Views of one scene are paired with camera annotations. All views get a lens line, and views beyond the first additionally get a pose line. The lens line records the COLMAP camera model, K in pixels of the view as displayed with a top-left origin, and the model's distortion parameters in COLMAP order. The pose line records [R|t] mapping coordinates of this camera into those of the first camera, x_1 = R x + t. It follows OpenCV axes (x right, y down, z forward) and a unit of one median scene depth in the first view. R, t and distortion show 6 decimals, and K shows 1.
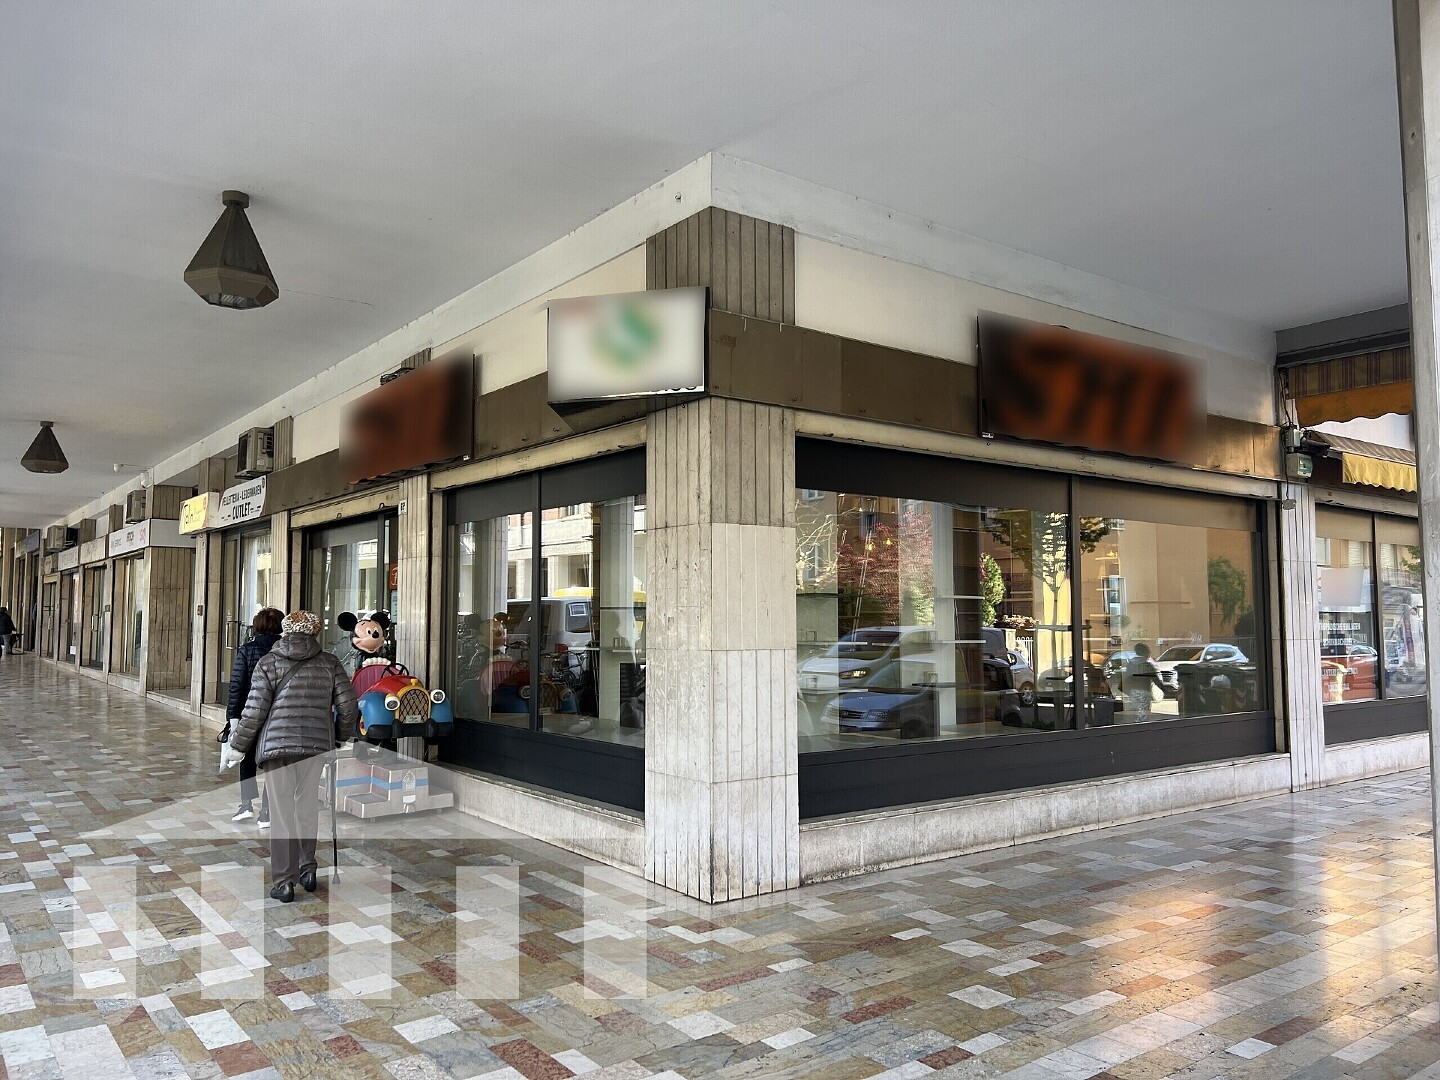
lens RADIAL K [[1088.9, 0, 720.0], [0, 1088.9, 540.0], [0, 0, 1]] dist [0.052630, -0.060247]
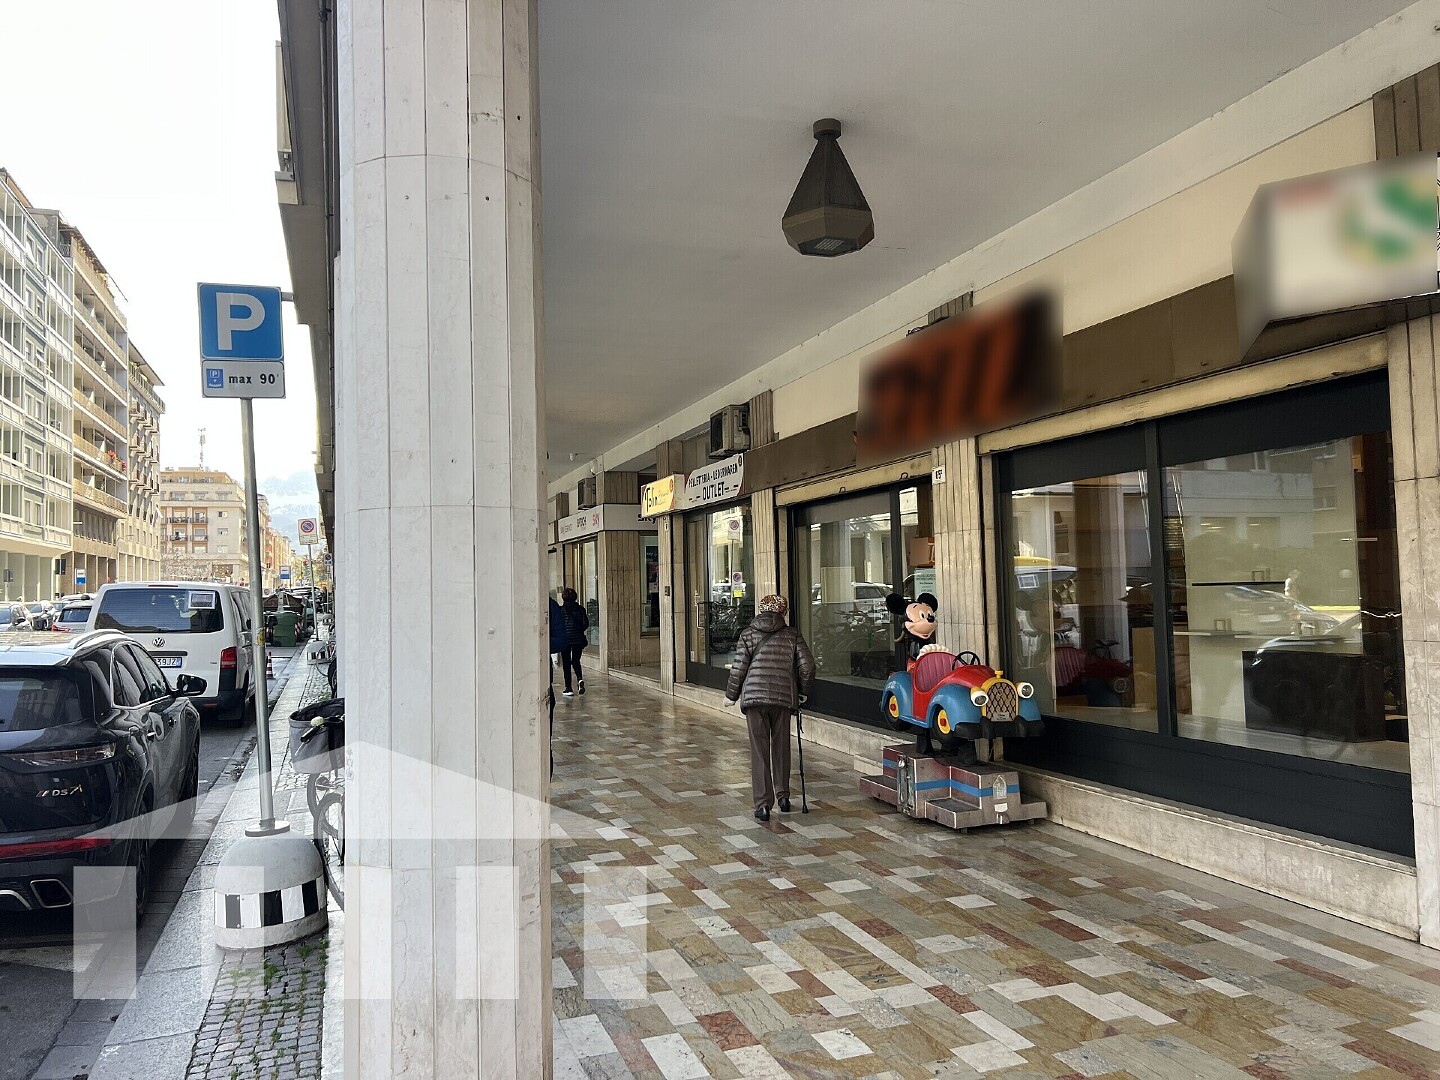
lens RADIAL K [[1088.9, 0, 720.0], [0, 1088.9, 540.0], [0, 0, 1]] dist [0.052630, -0.060247]
pose [[0.951356, -0.036595, -0.305913, -0.200103], [0.045250, 0.998750, 0.021247, -0.004366], [0.304753, -0.034056, 0.951823, 0.099064]]
